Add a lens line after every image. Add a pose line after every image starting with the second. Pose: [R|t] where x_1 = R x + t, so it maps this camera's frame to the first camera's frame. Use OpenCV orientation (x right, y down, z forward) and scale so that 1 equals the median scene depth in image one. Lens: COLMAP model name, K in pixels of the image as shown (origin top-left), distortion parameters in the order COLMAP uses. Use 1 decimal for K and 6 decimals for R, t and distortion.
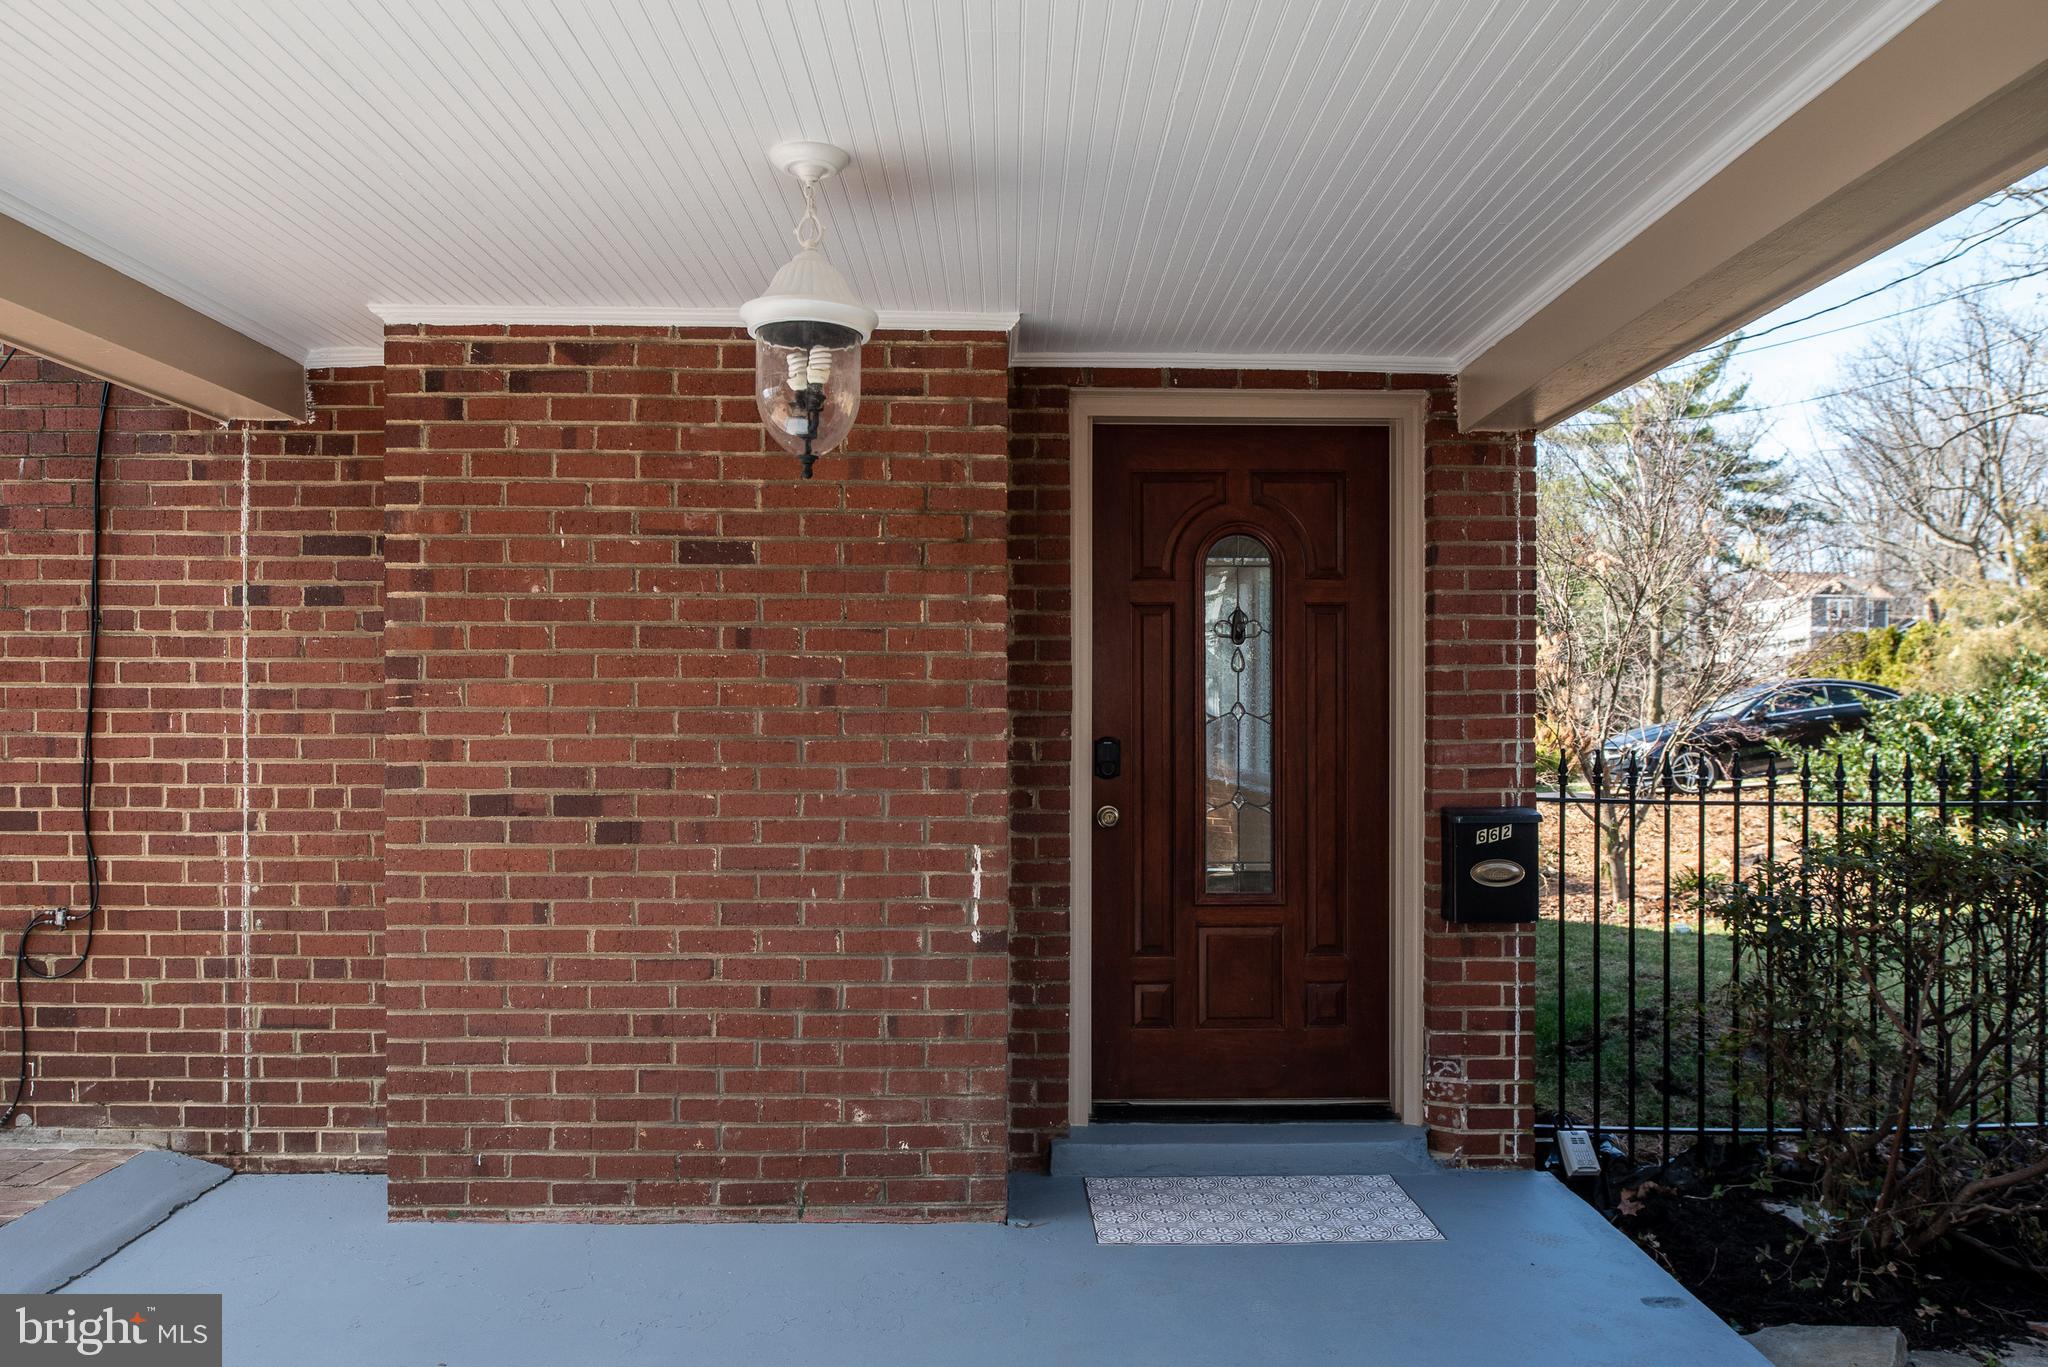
lens RADIAL K [[1411.3, 0, 1027.3], [0, 1411.3, 739.5], [0, 0, 1]] dist [-0.023548, -0.000741]
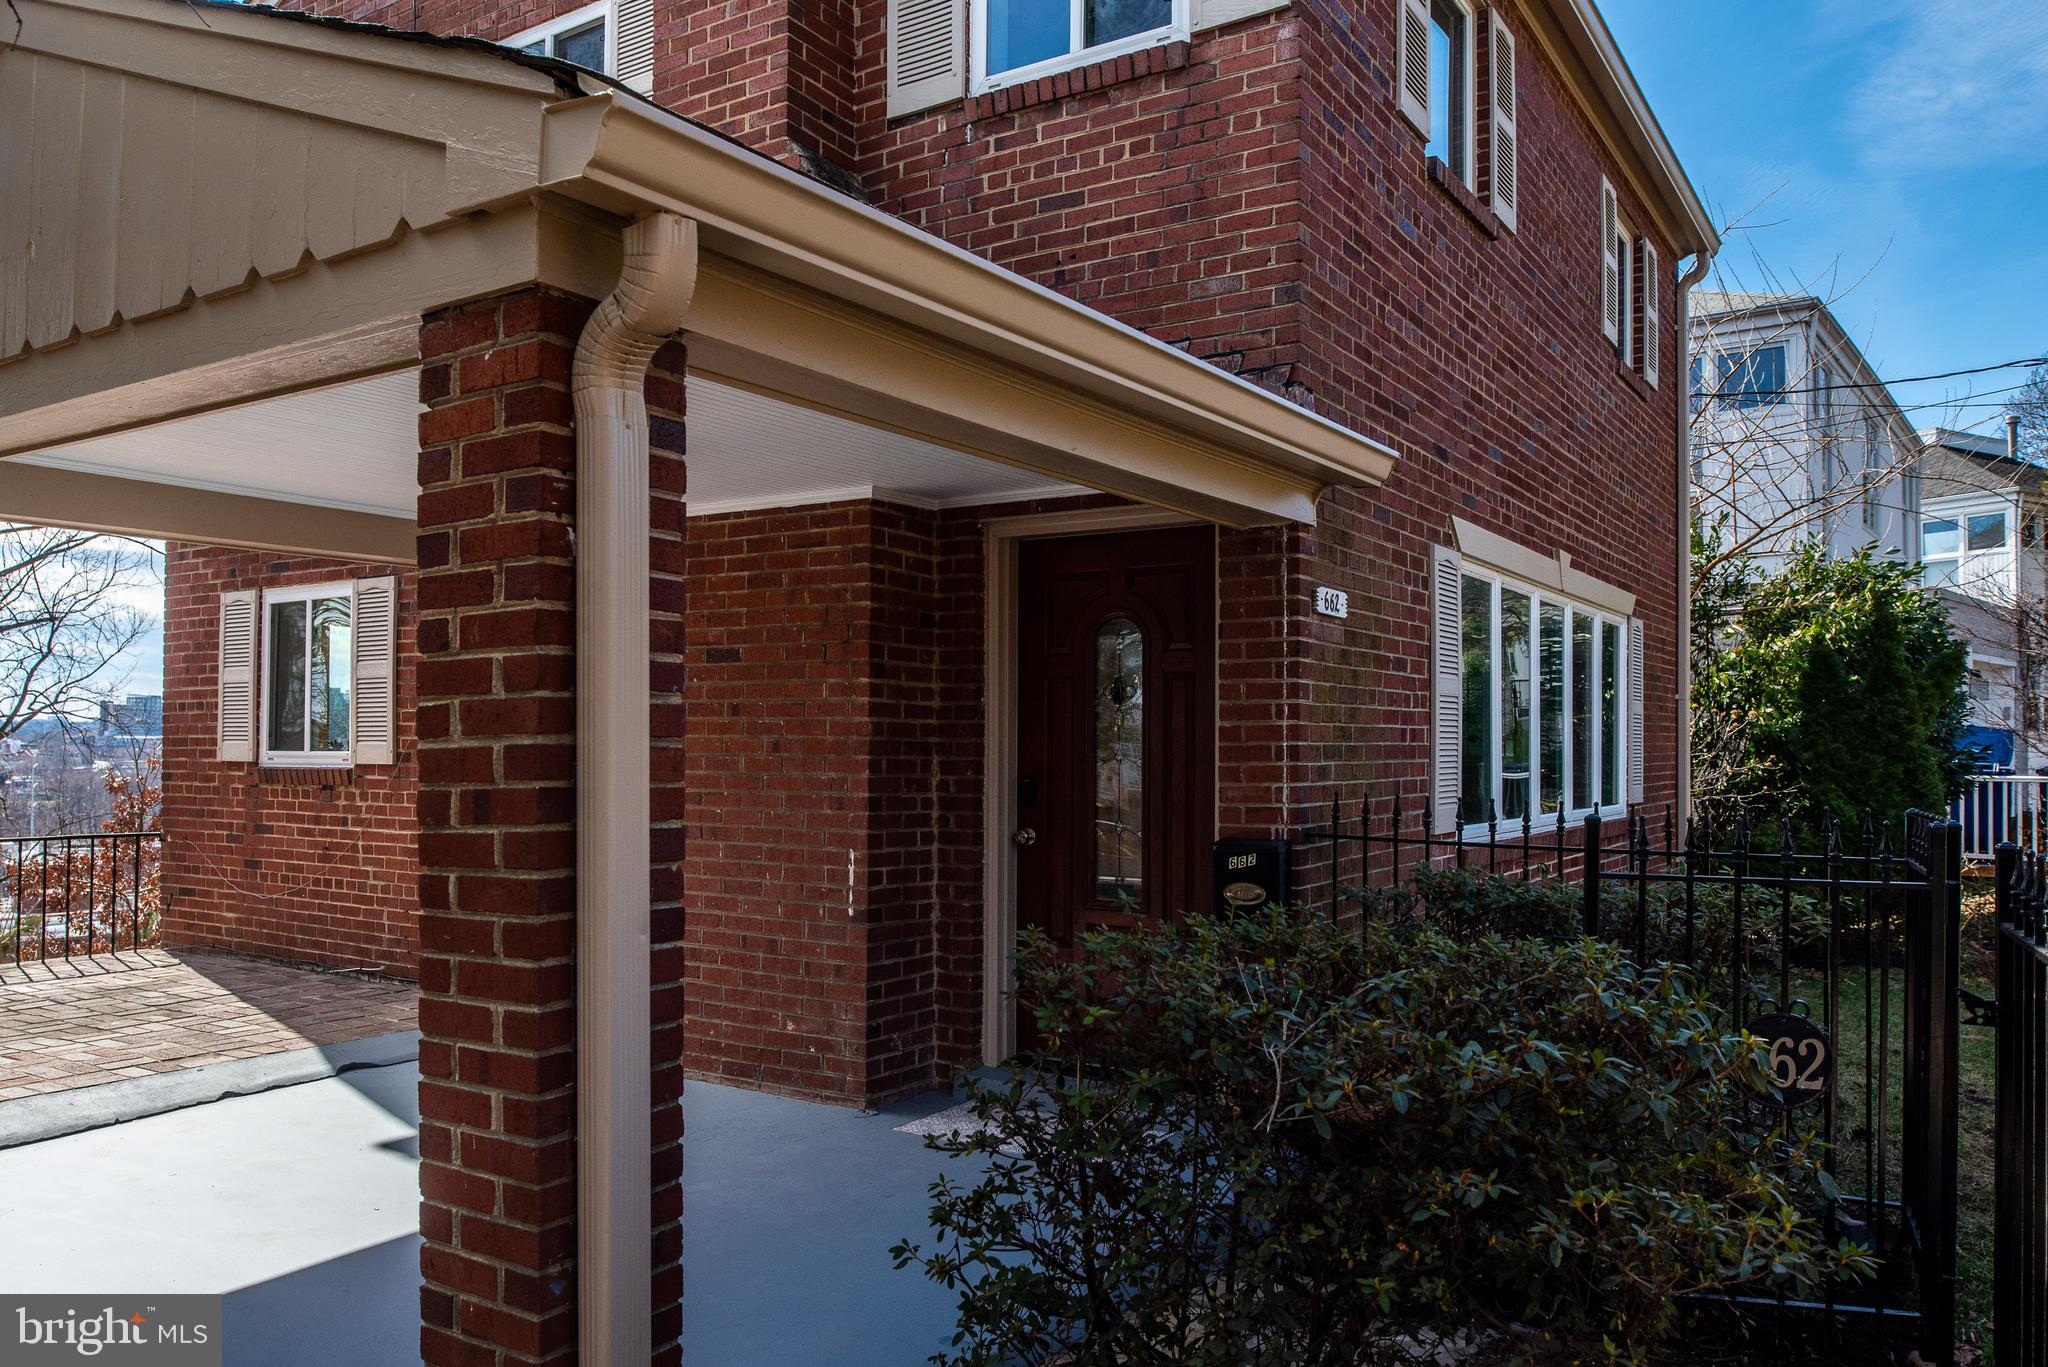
lens RADIAL K [[1411.3, 0, 1027.3], [0, 1411.3, 739.5], [0, 0, 1]] dist [-0.023548, -0.000741]
pose [[0.836900, -0.000234, -0.547356, 0.918119], [-0.011417, 0.999775, -0.017884, -0.014802], [0.547237, 0.021216, 0.836709, -0.127974]]
